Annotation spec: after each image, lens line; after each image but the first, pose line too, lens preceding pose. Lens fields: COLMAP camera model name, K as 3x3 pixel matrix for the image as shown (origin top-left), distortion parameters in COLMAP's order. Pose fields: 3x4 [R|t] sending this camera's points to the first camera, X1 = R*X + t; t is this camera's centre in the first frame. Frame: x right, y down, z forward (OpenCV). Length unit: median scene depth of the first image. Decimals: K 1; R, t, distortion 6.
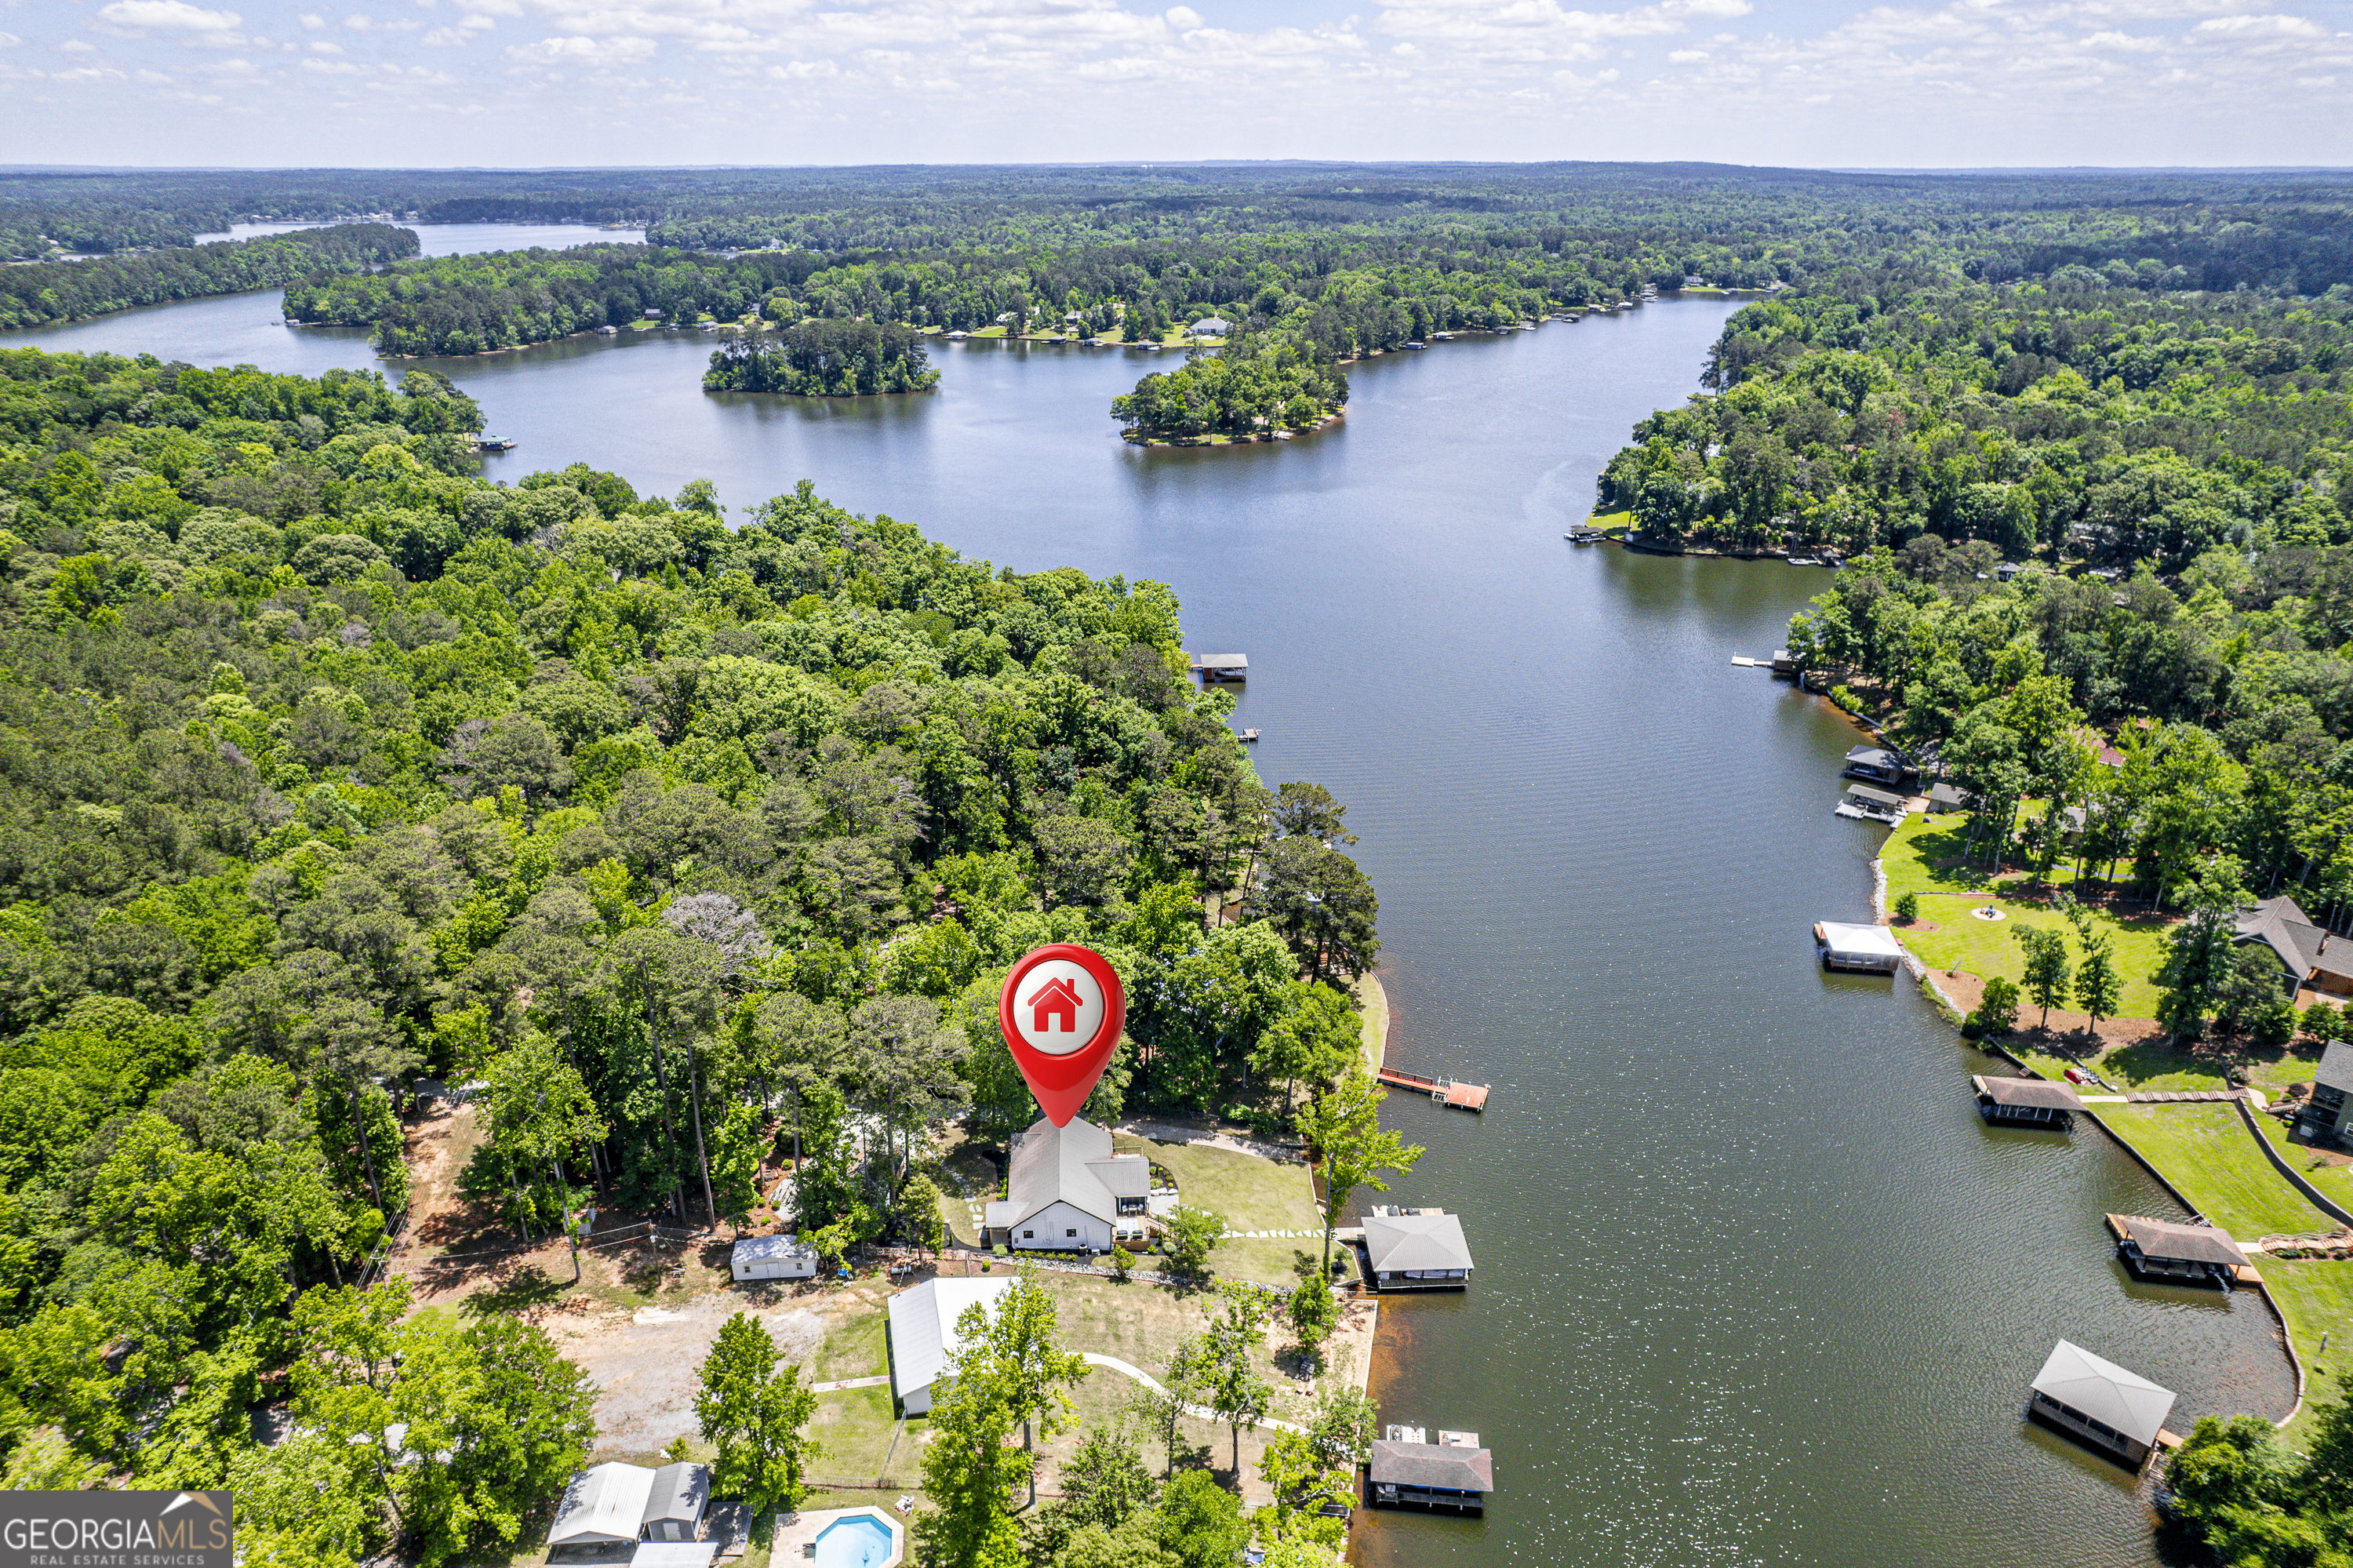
lens RADIAL K [[1508.4, 0, 1177.2], [0, 1508.4, 784.5], [0, 0, 1]] dist [-0.077770, 0.069597]
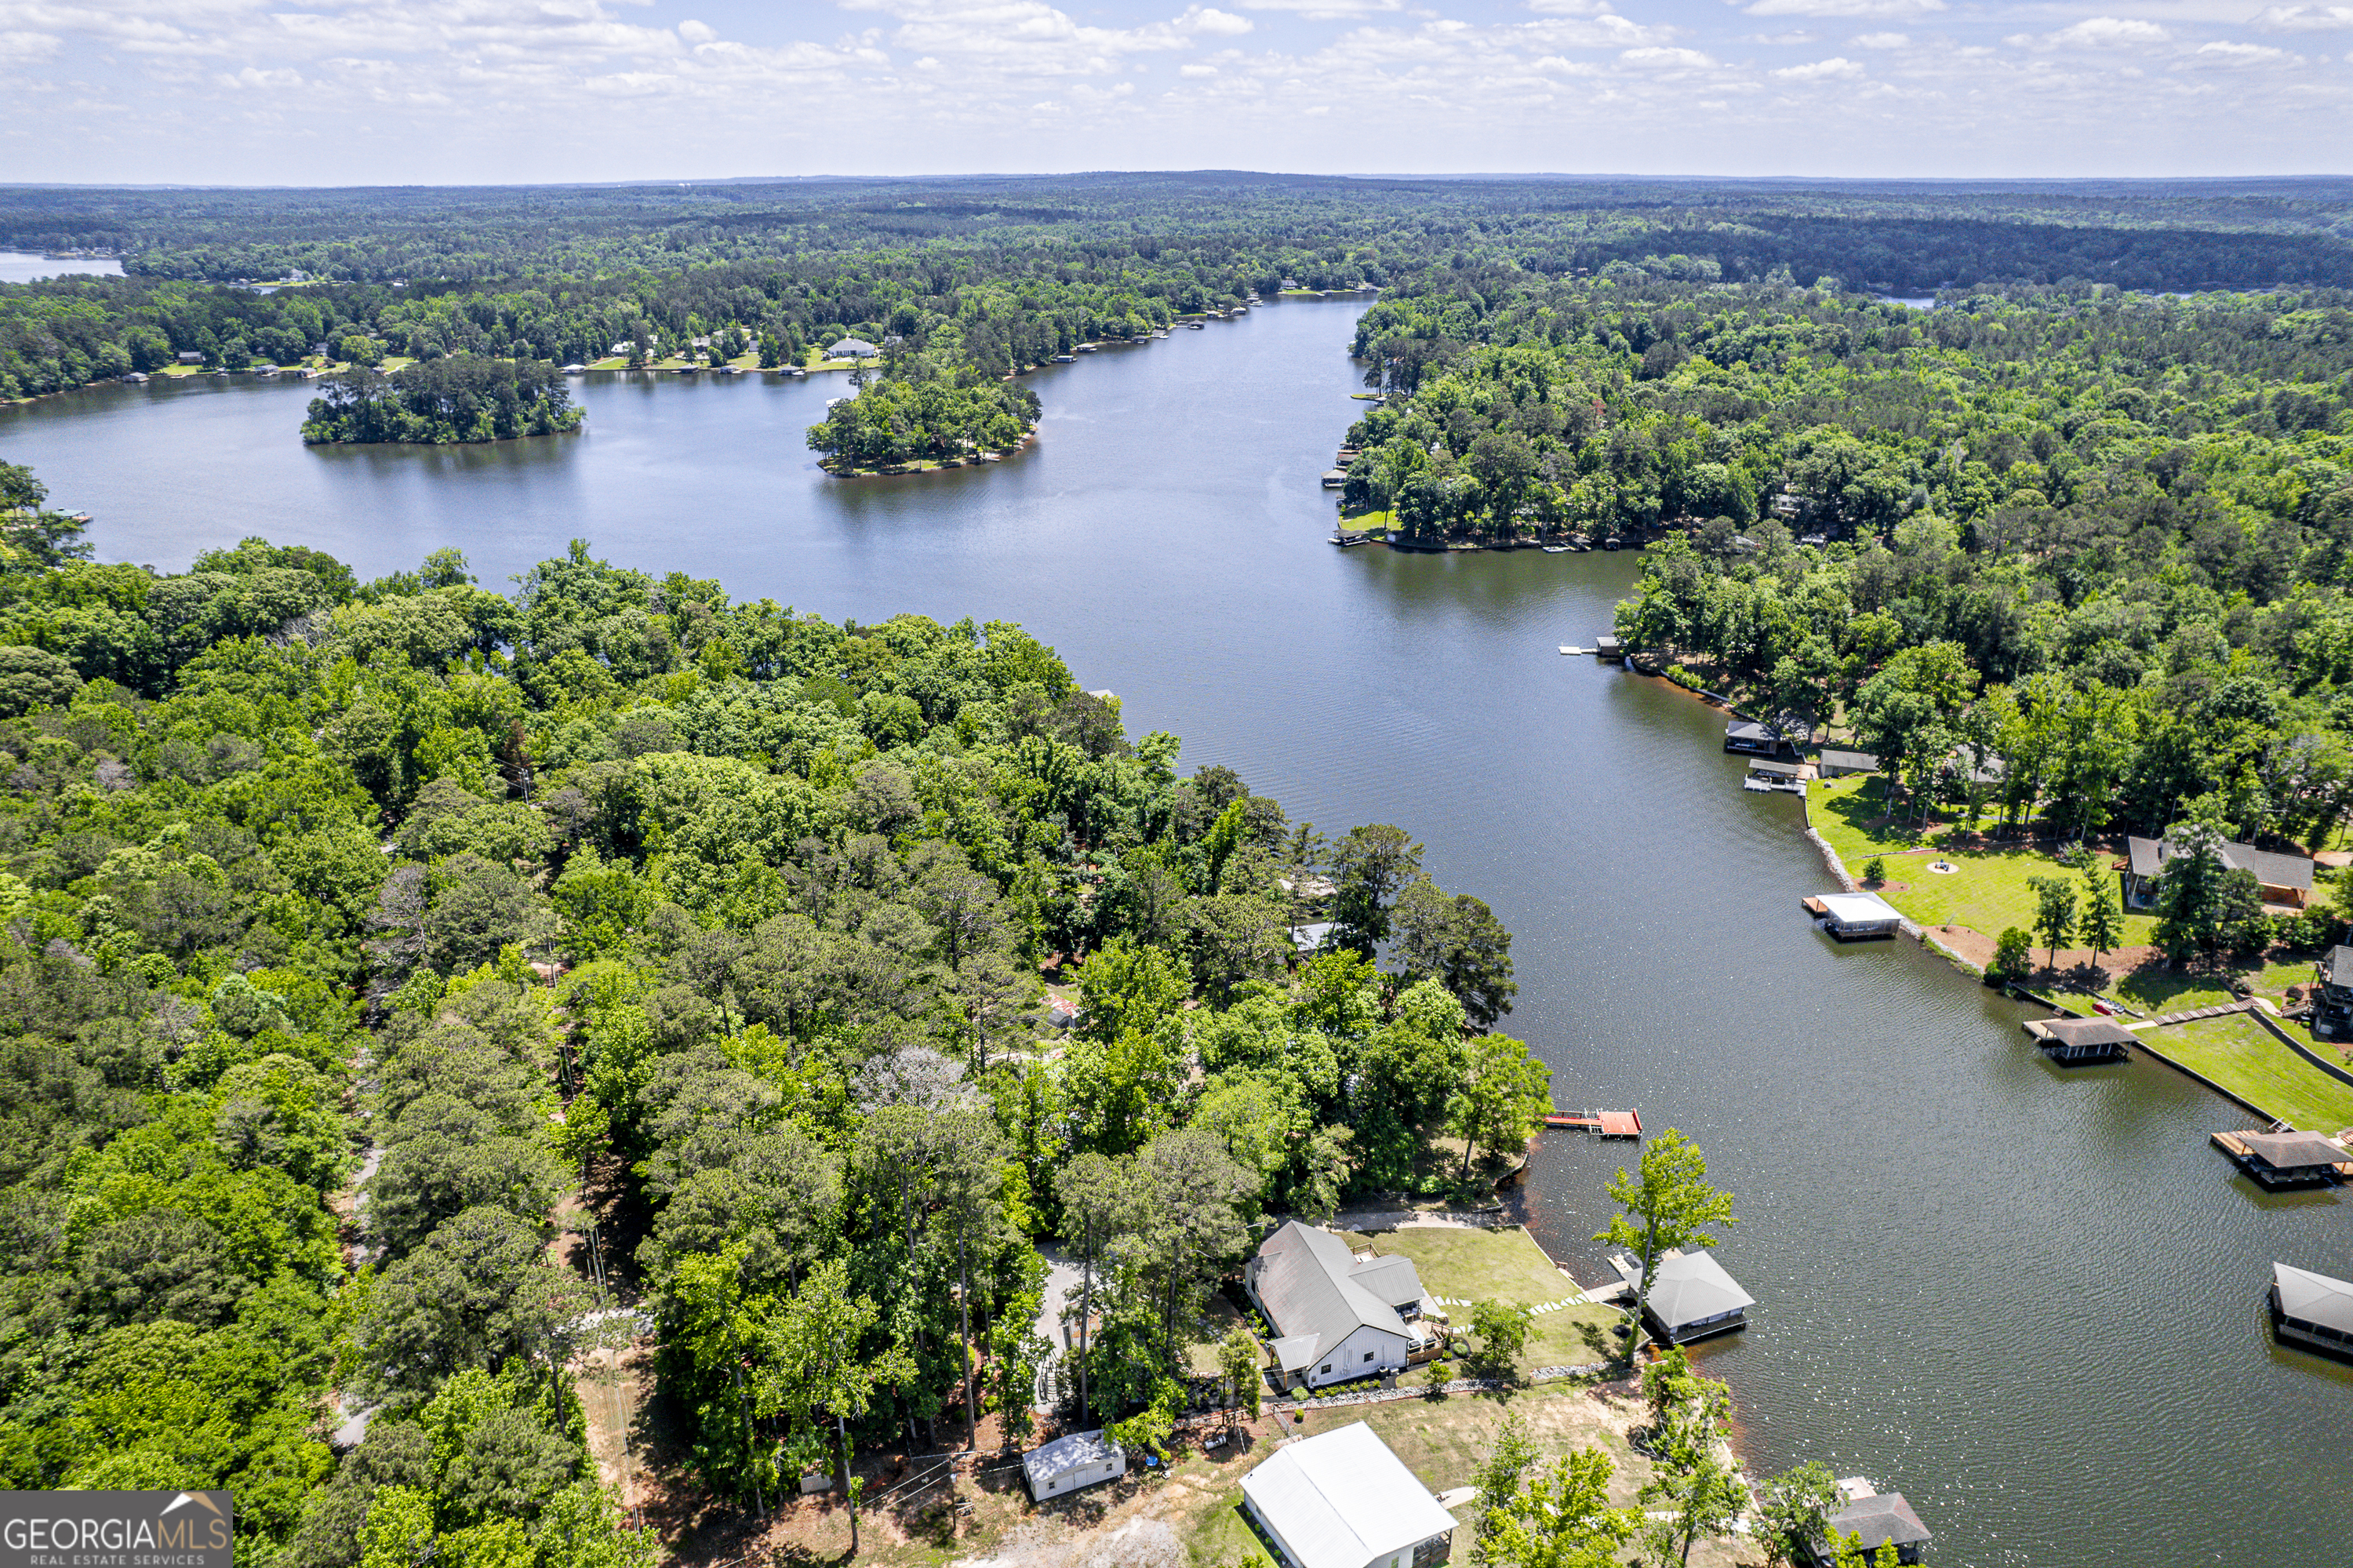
lens RADIAL K [[1508.4, 0, 1178.7], [0, 1508.4, 786.2], [0, 0, 1]] dist [-0.077770, 0.069597]
pose [[0.957964, -0.112299, 0.263997, -0.136634], [0.114123, 0.993431, 0.008468, -0.022916], [-0.263214, 0.022016, 0.964486, 0.055152]]
